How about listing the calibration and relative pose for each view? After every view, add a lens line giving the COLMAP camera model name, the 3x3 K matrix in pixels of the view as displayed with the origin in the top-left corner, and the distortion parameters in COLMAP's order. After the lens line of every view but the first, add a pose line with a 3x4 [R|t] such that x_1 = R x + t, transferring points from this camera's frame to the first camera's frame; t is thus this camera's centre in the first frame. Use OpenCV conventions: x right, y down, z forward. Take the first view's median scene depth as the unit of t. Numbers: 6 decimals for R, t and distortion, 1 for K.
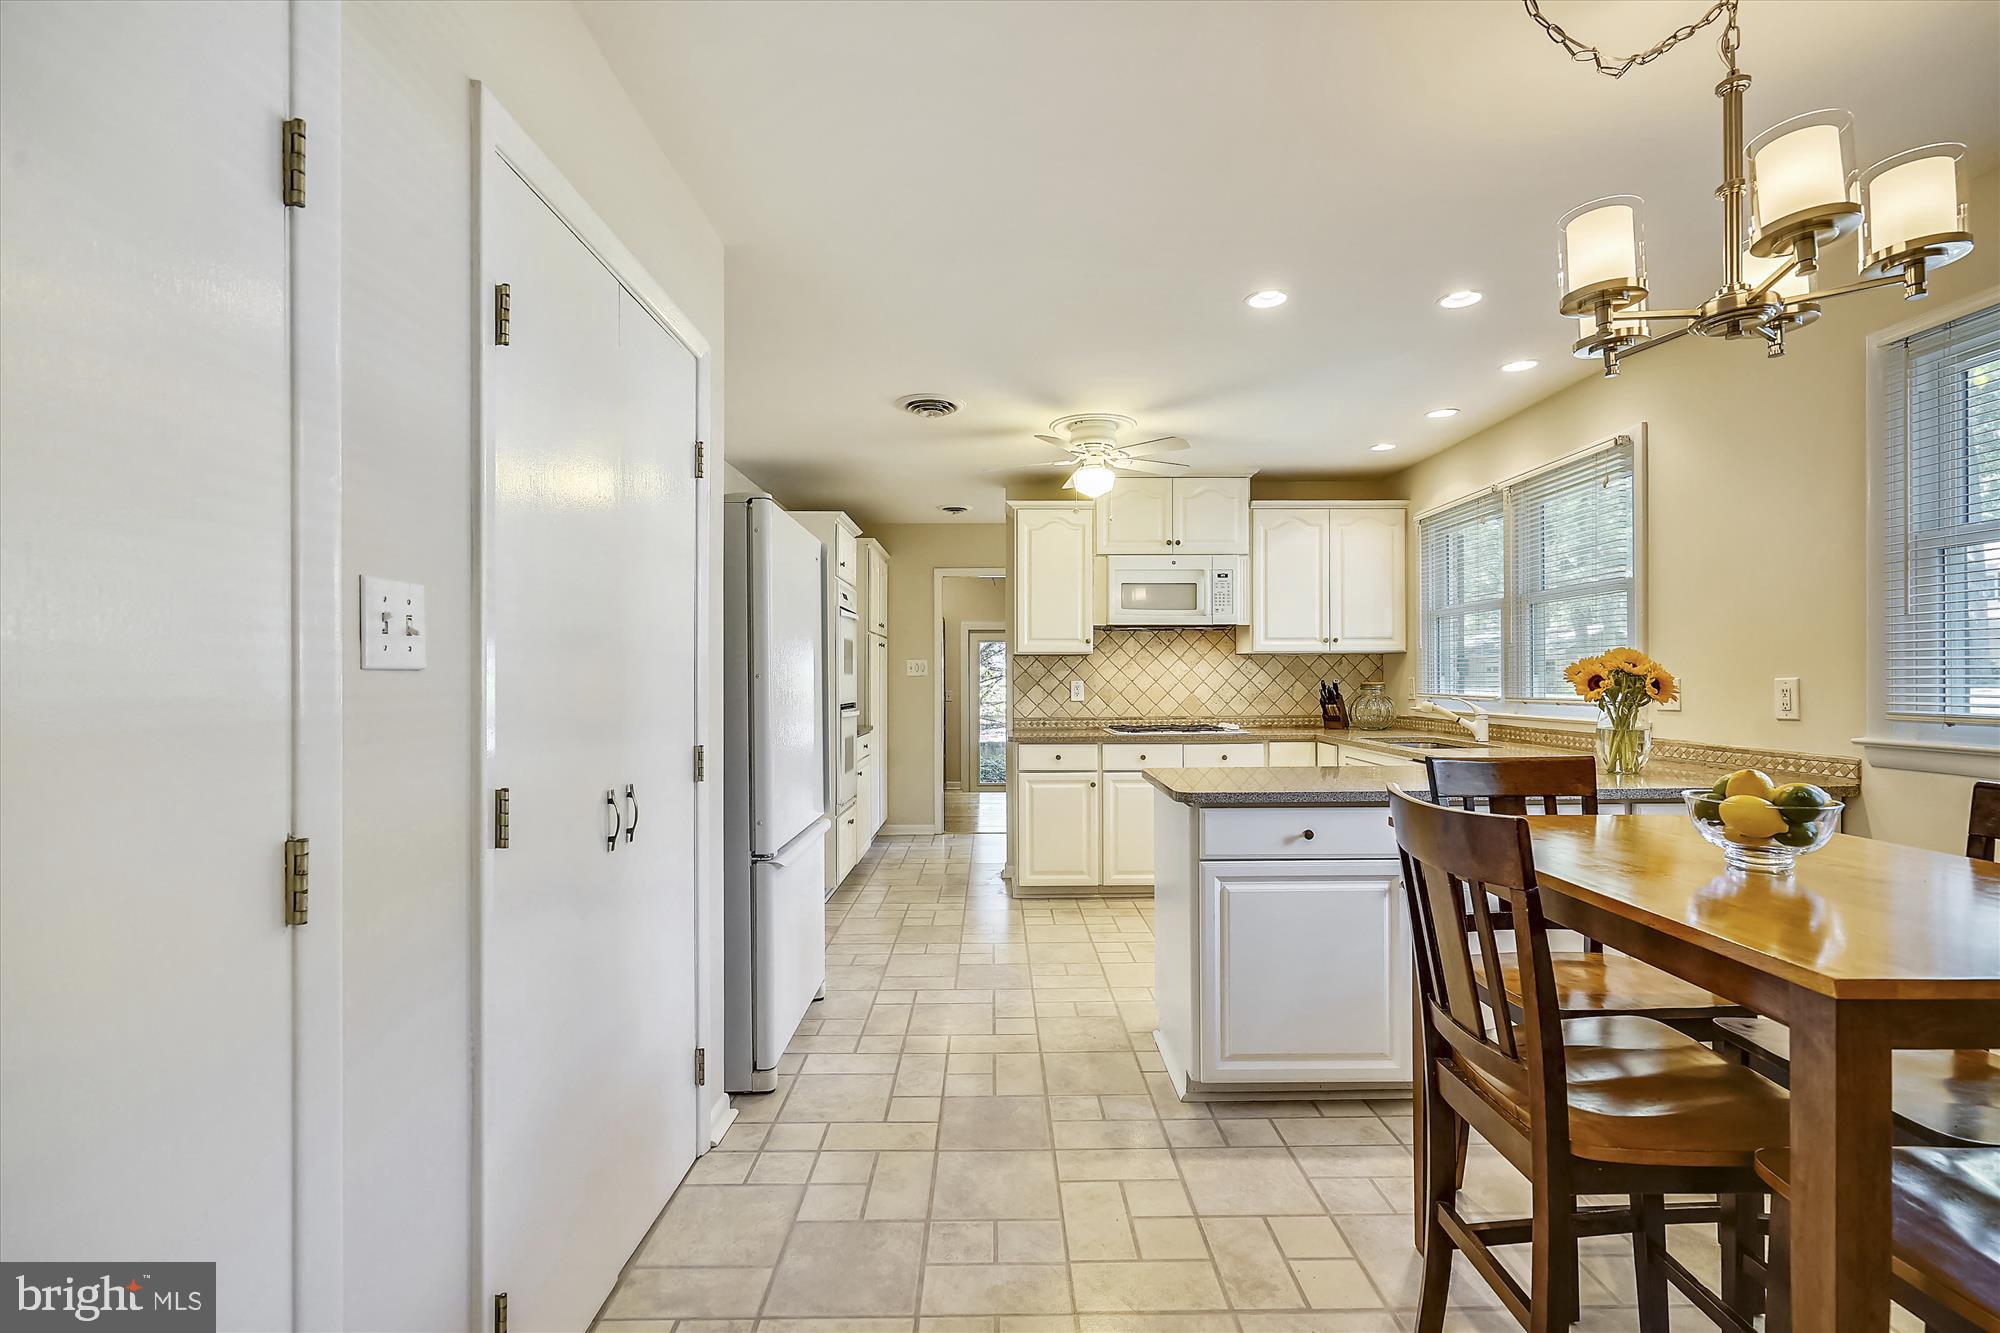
lens RADIAL K [[898.3, 0, 989.1], [0, 898.3, 677.0], [0, 0, 1]] dist [-0.002233, 0.002297]
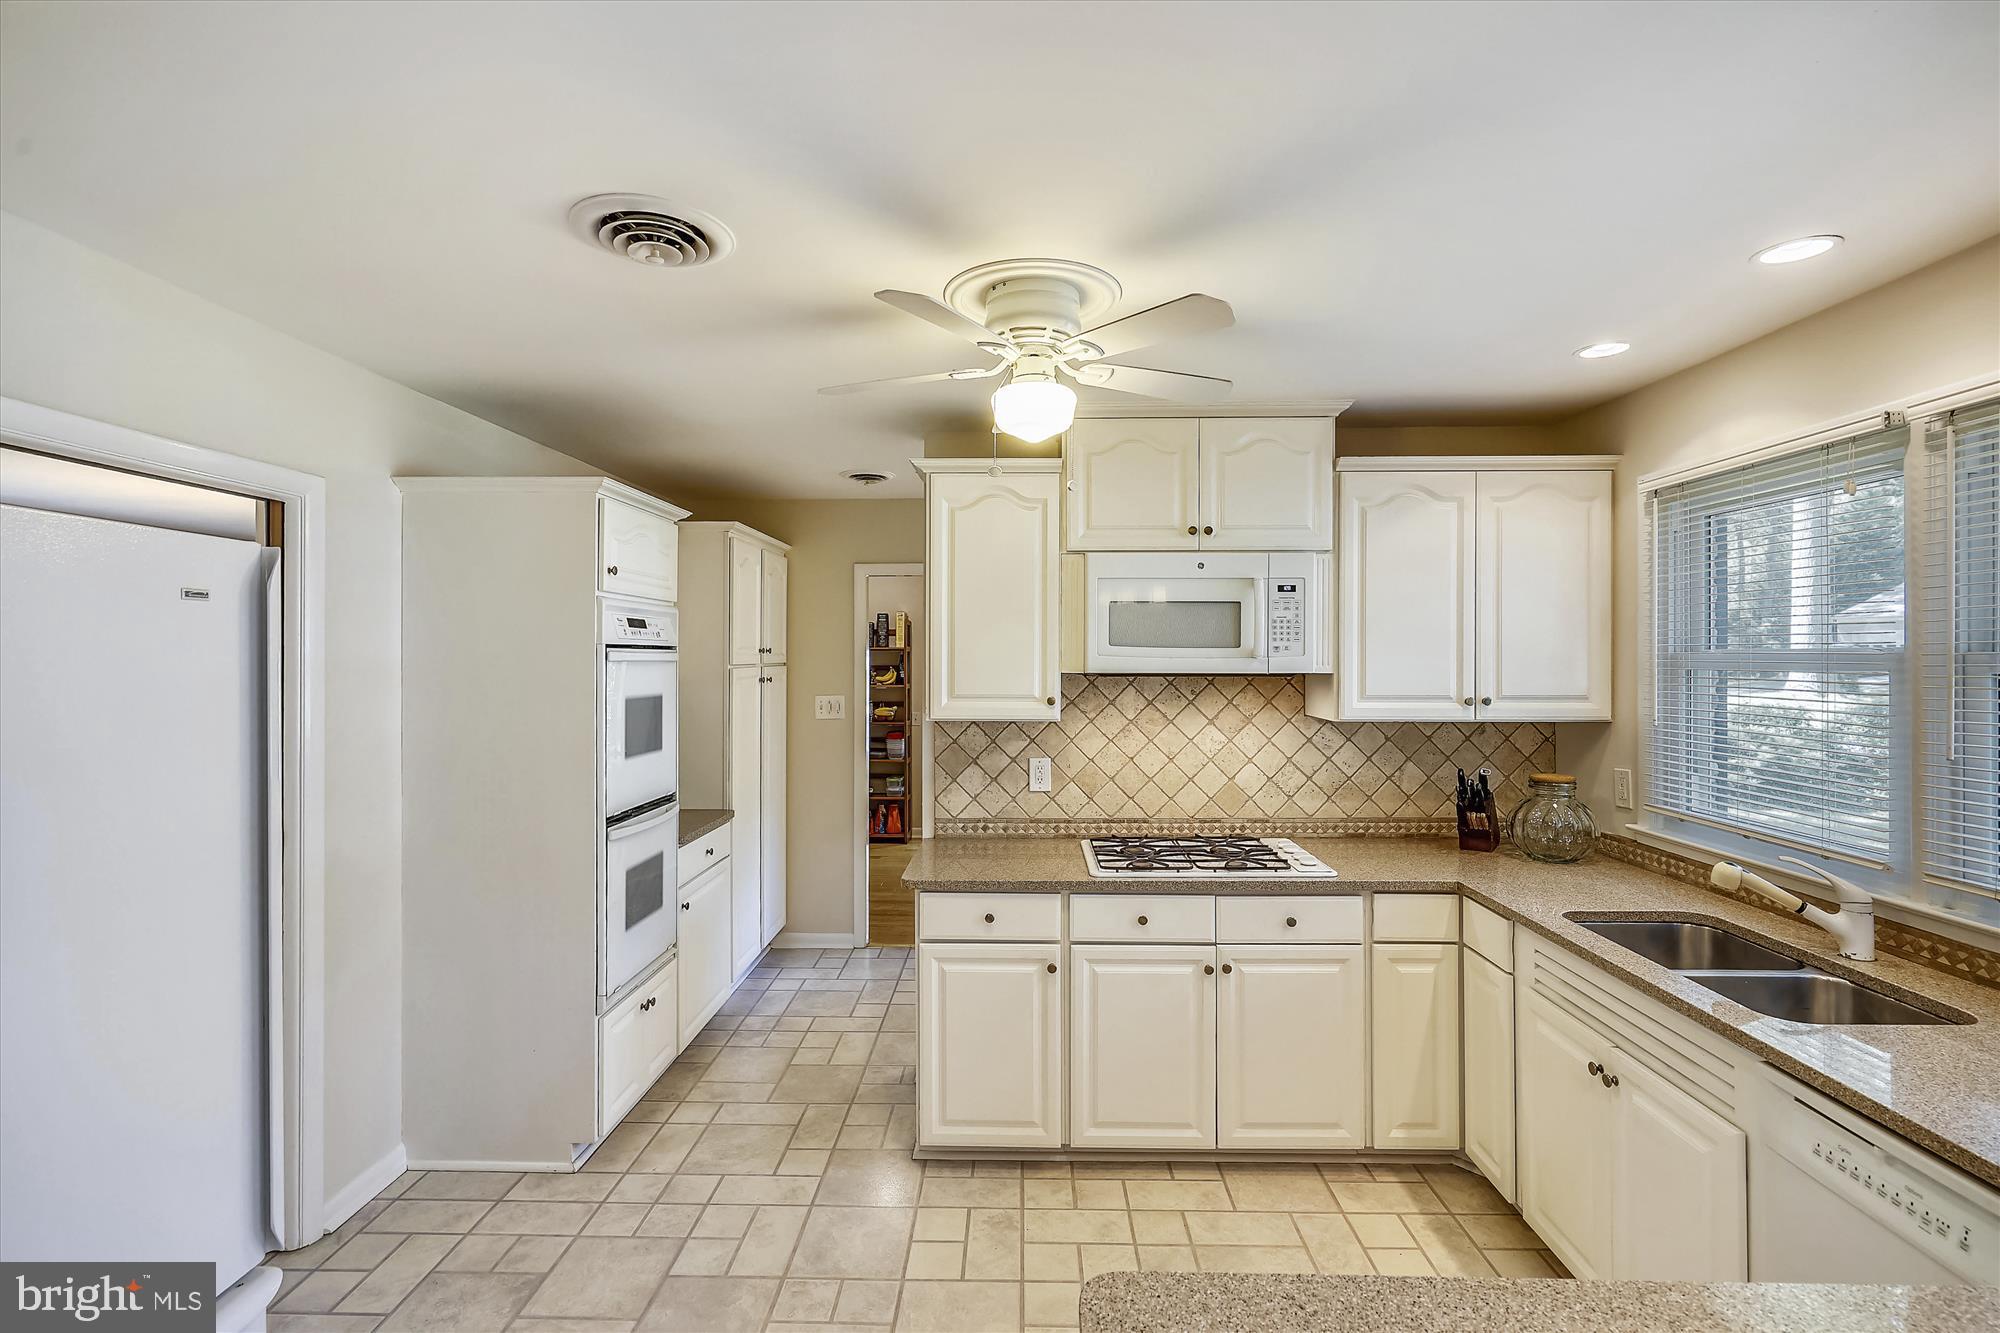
lens RADIAL K [[898.3, 0, 990.8], [0, 898.3, 657.5], [0, 0, 1]] dist [-0.002233, 0.002297]
pose [[0.999461, 0.003590, -0.032643, 0.089532], [-0.003498, 0.999990, 0.002893, -0.069024], [0.032653, -0.002778, 0.999463, 0.417797]]
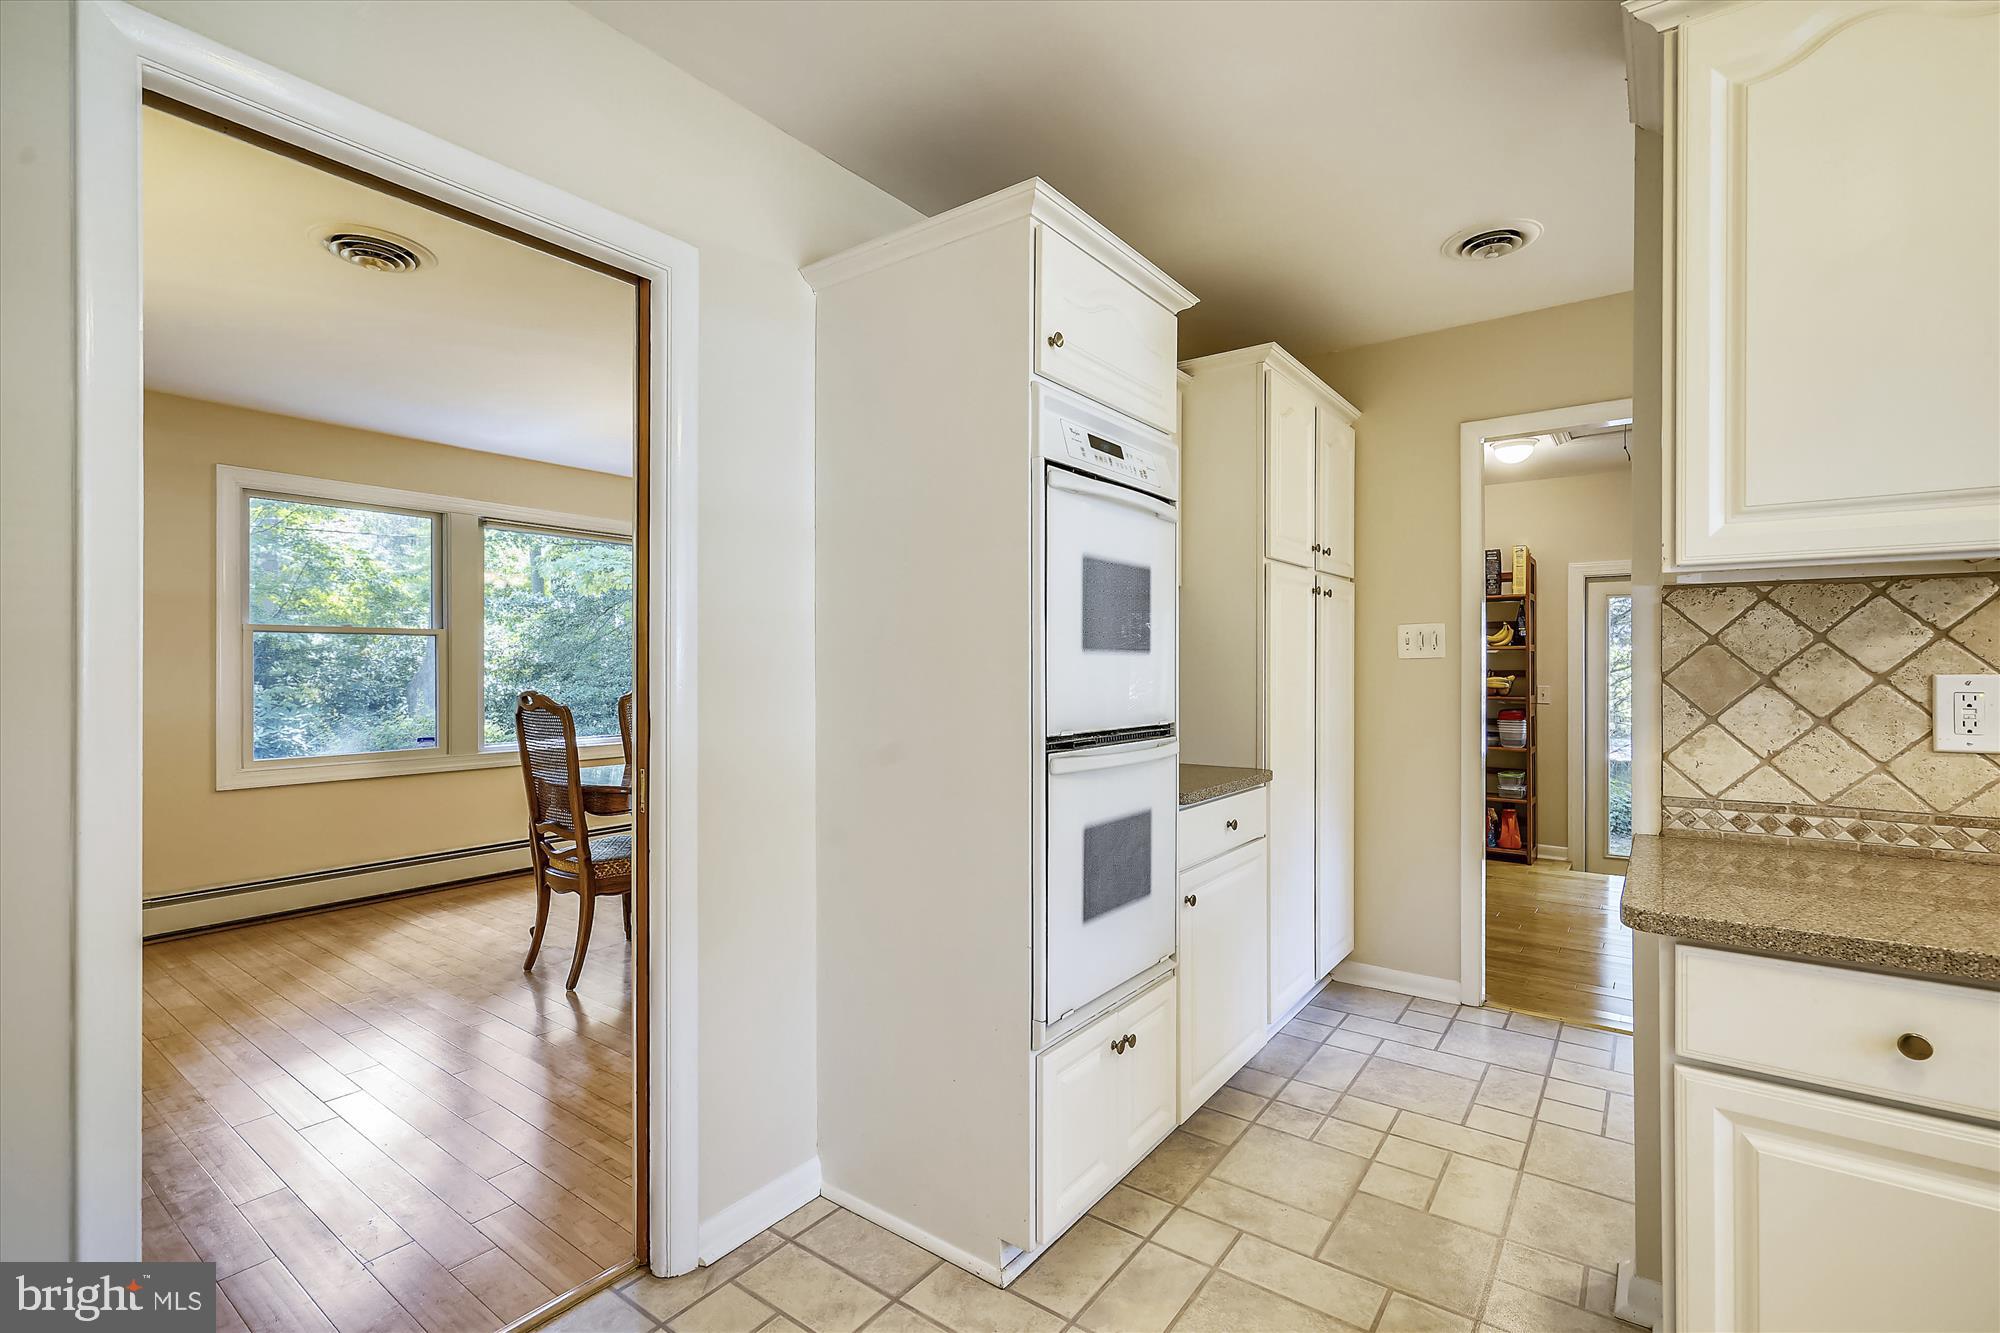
lens RADIAL K [[898.3, 0, 1007.1], [0, 898.3, 664.7], [0, 0, 1]] dist [-0.002233, 0.002297]
pose [[0.807685, 0.002817, -0.589608, 0.028616], [0.000424, 0.999986, 0.005359, 0.000079], [0.589614, -0.004578, 0.807672, 0.665999]]
